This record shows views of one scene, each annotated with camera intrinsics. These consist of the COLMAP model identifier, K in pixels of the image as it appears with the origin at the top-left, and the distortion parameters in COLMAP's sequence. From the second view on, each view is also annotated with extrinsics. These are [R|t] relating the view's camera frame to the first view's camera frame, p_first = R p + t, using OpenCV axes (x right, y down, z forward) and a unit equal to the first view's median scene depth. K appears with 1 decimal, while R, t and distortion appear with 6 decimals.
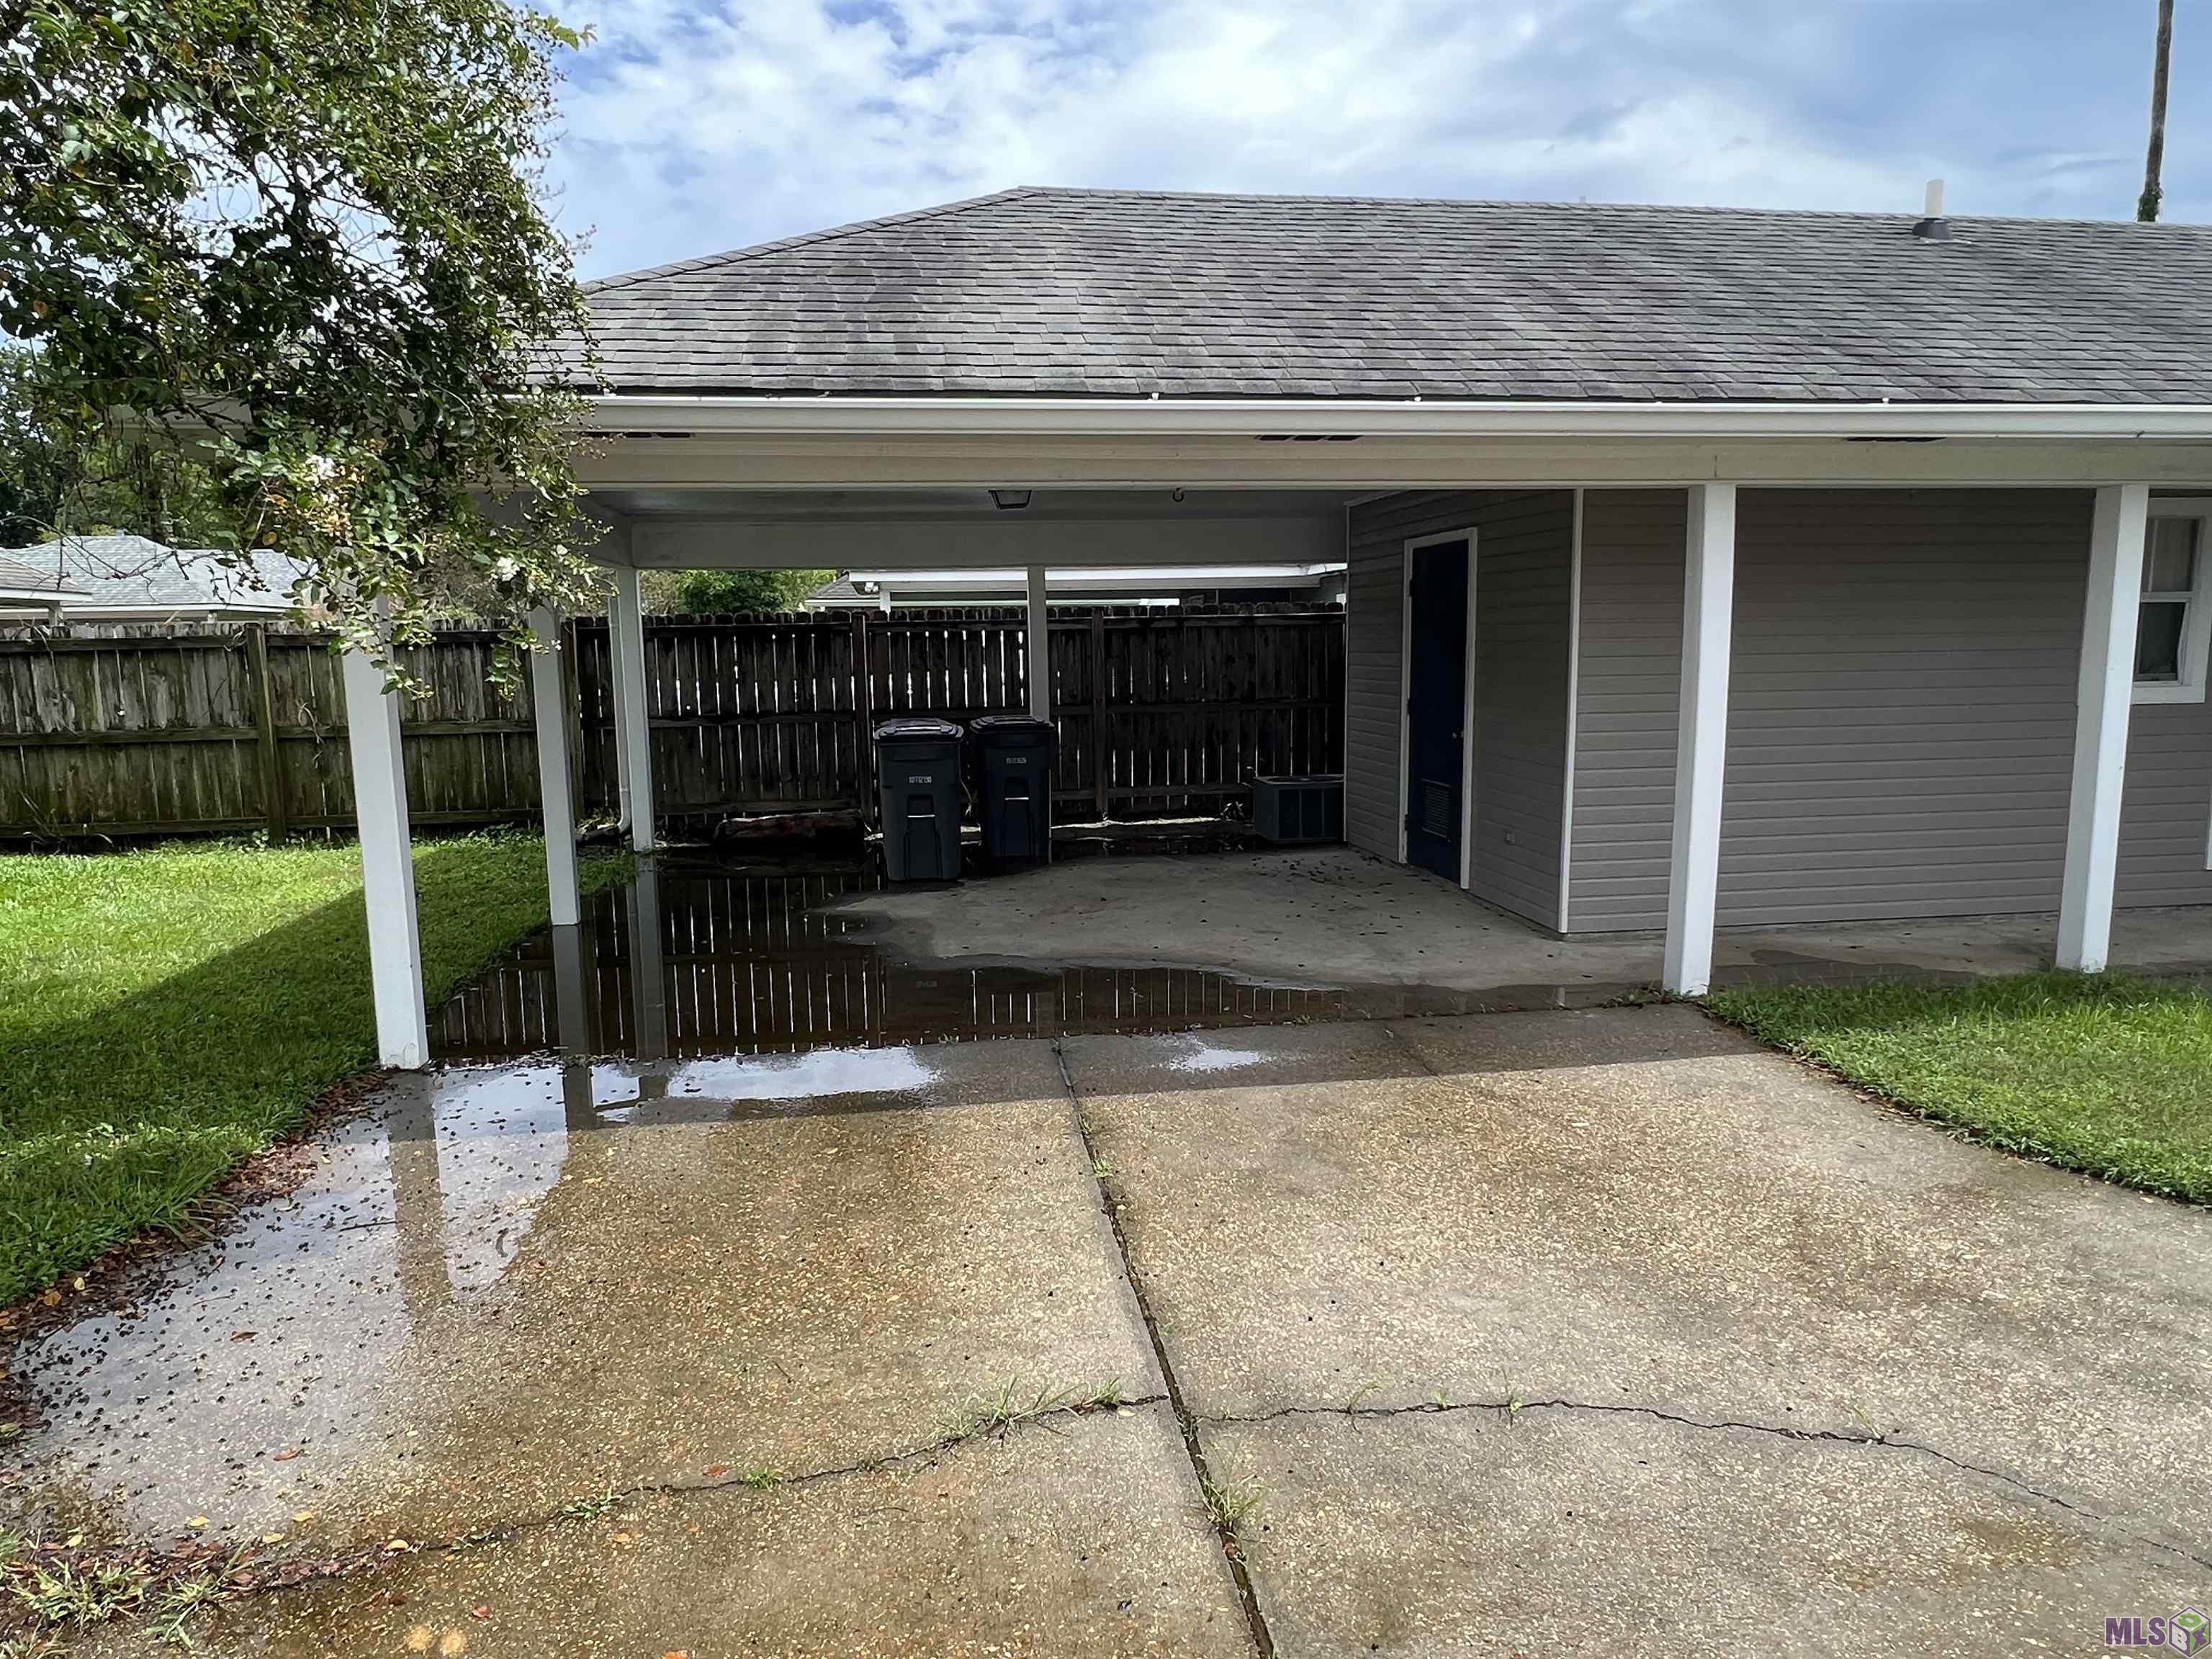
lens RADIAL K [[1369.1, 0, 1106.0], [0, 1369.1, 829.5], [0, 0, 1]] dist [-0.006047, -0.002939]
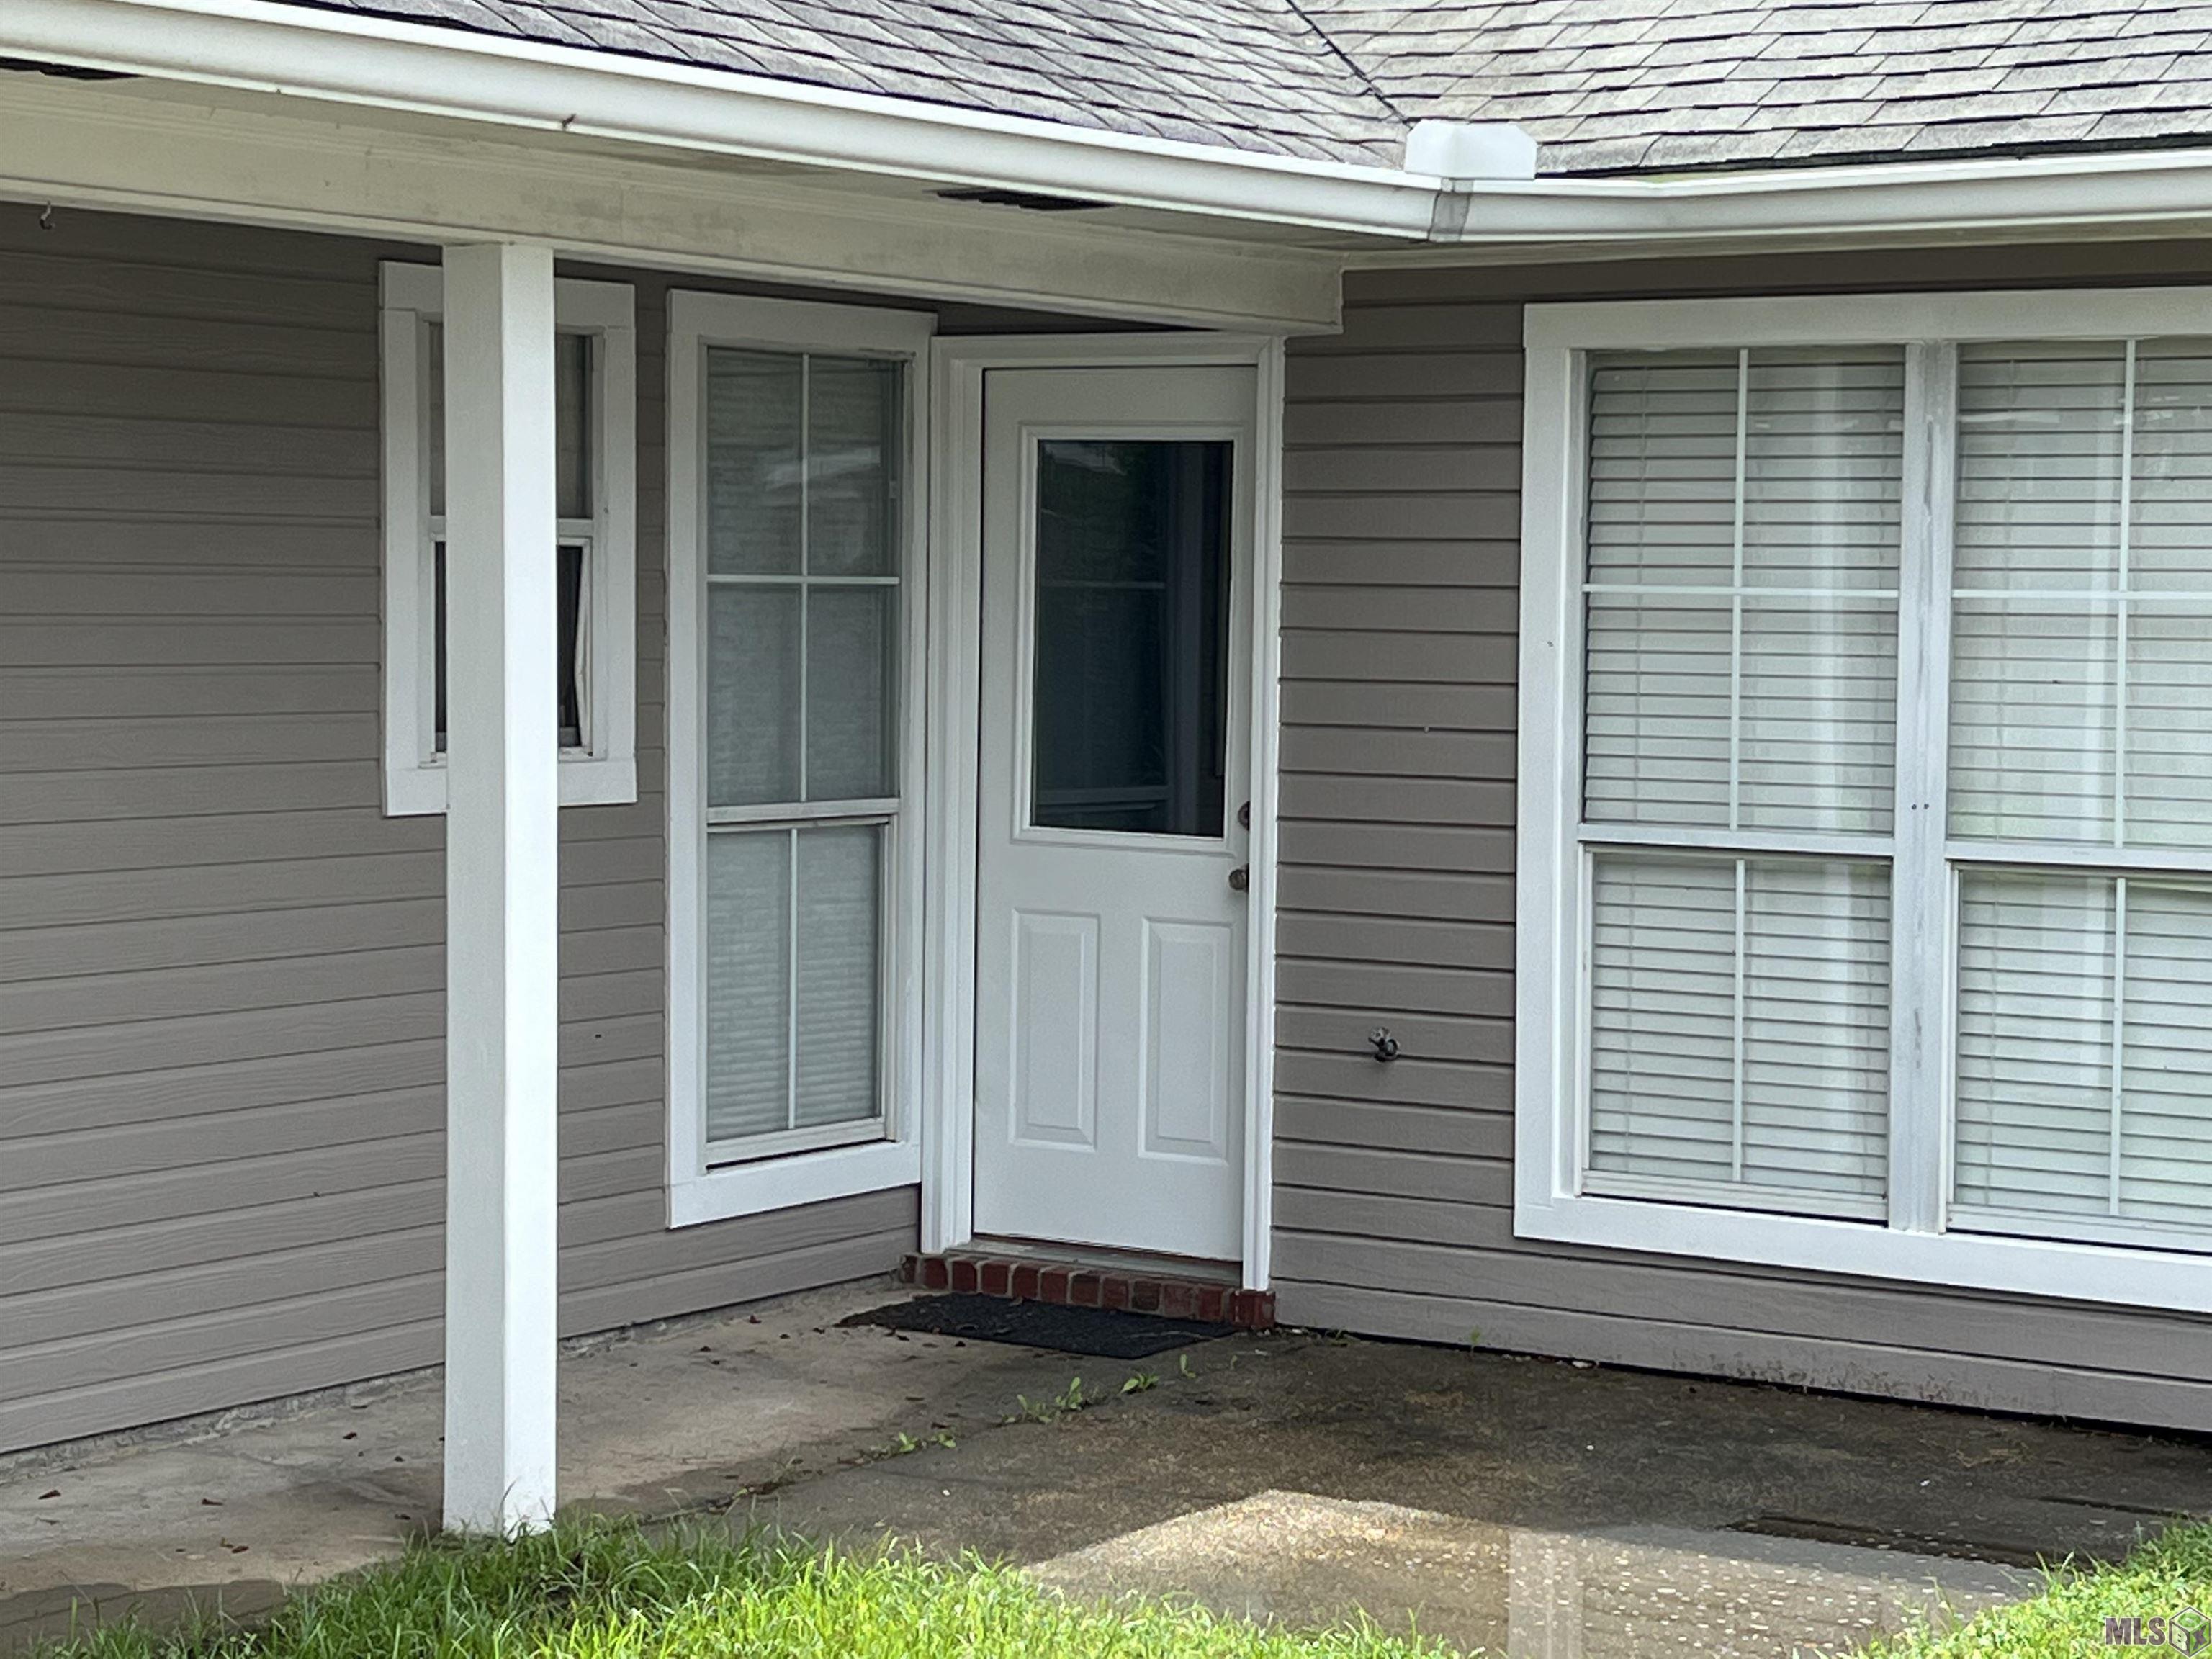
lens RADIAL K [[4769.7, 0, 1106.0], [0, 4769.7, 829.5], [0, 0, 1]] dist [0.294686, 0.009445]
pose [[0.673746, -0.012597, 0.738855, -0.257440], [0.082541, 0.994881, -0.058305, 0.009068], [-0.734338, 0.100268, 0.671337, -0.035608]]
